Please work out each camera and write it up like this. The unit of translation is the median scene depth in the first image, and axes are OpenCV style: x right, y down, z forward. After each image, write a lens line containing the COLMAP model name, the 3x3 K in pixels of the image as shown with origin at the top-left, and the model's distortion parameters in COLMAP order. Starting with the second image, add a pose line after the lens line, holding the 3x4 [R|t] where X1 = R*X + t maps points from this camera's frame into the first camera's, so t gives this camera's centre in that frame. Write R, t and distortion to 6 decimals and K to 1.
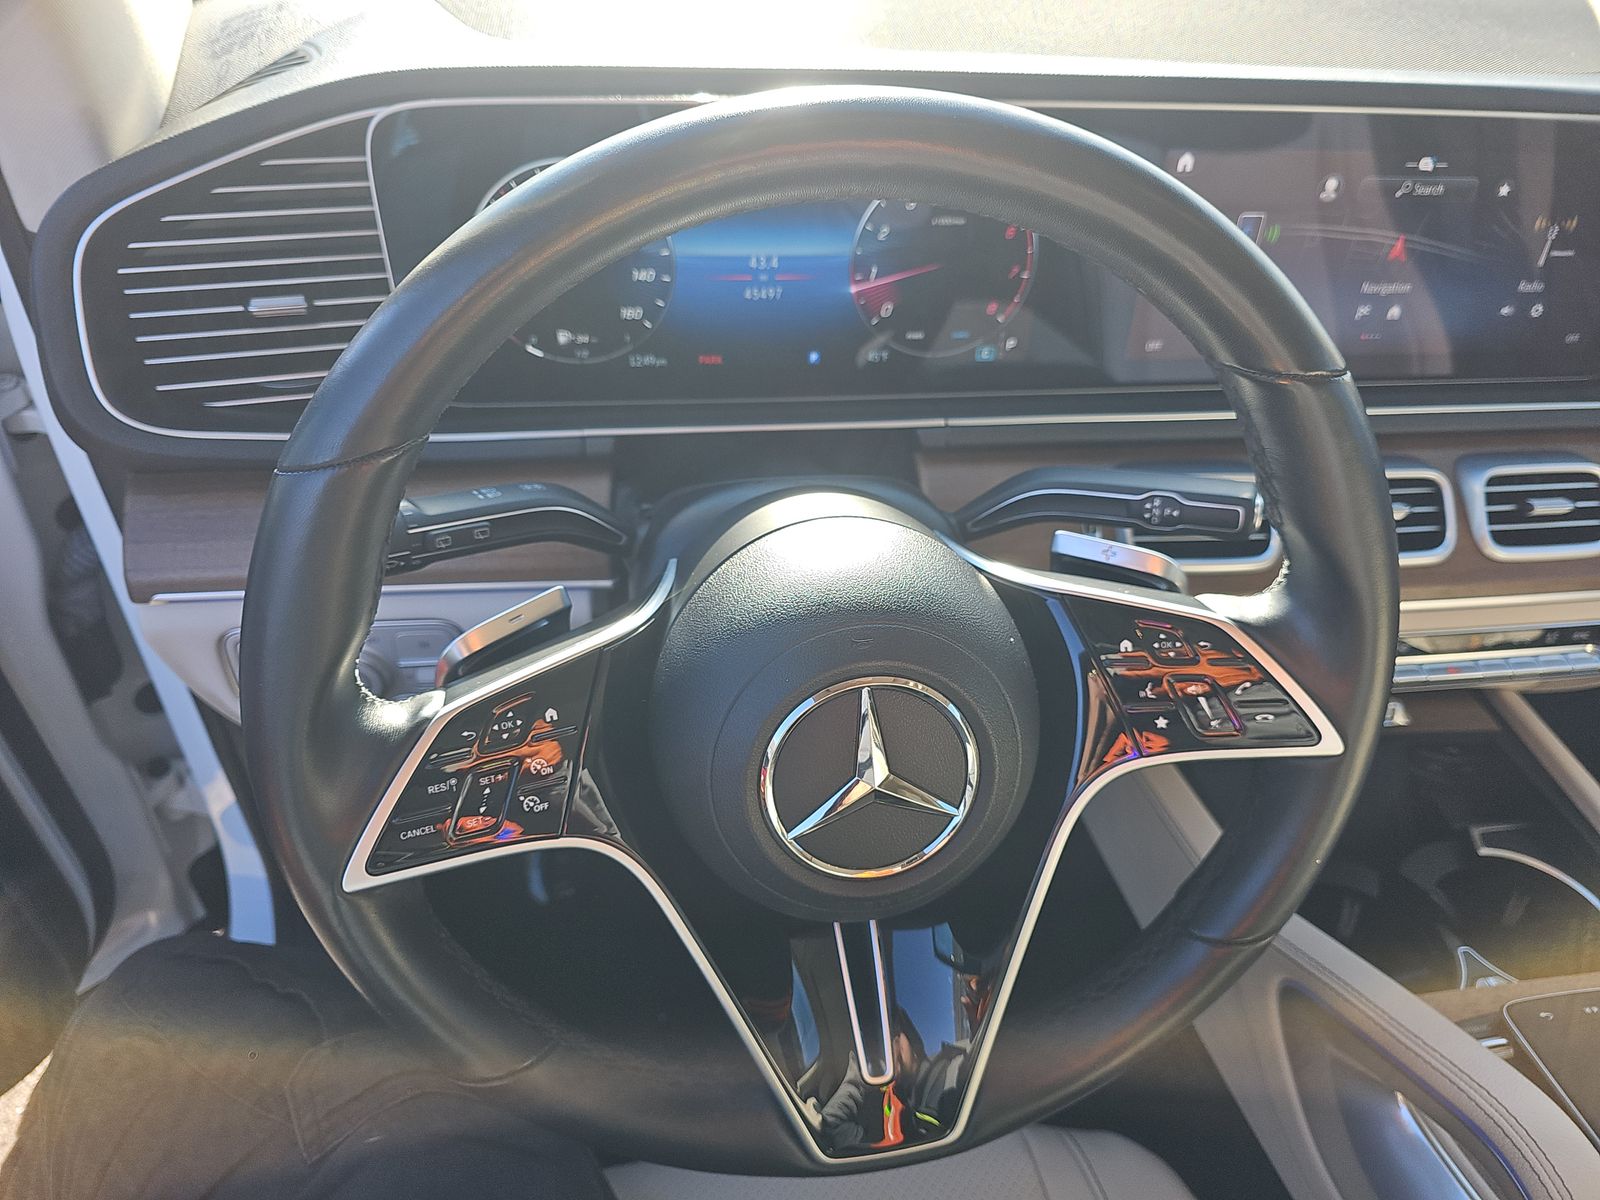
lens RADIAL K [[1078.2, 0, 800.0], [0, 1078.2, 600.0], [0, 0, 1]] dist [0.005378, -0.028171]
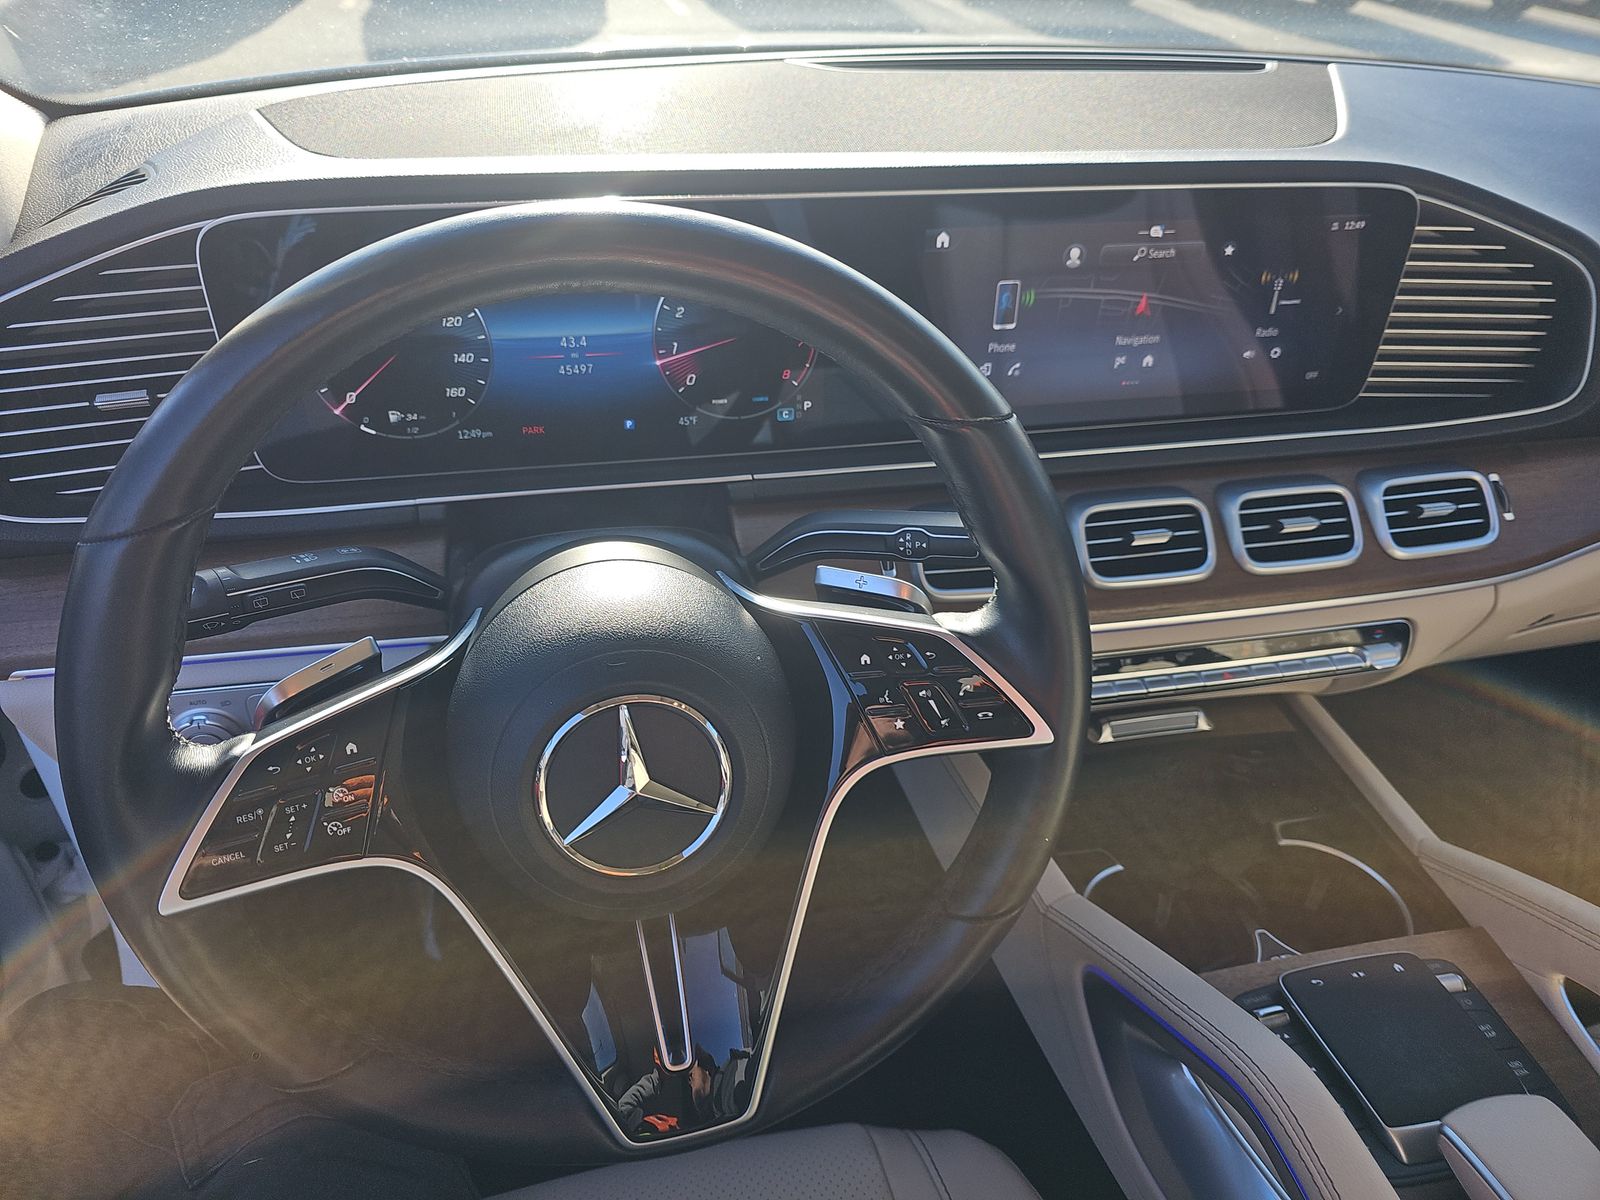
lens RADIAL K [[1081.2, 0, 800.0], [0, 1081.2, 600.0], [0, 0, 1]] dist [0.028285, -0.046346]
pose [[0.997374, -0.053402, 0.048920, 0.138597], [0.056190, 0.996762, -0.057521, 0.031919], [-0.045690, 0.060118, 0.997145, -0.118442]]
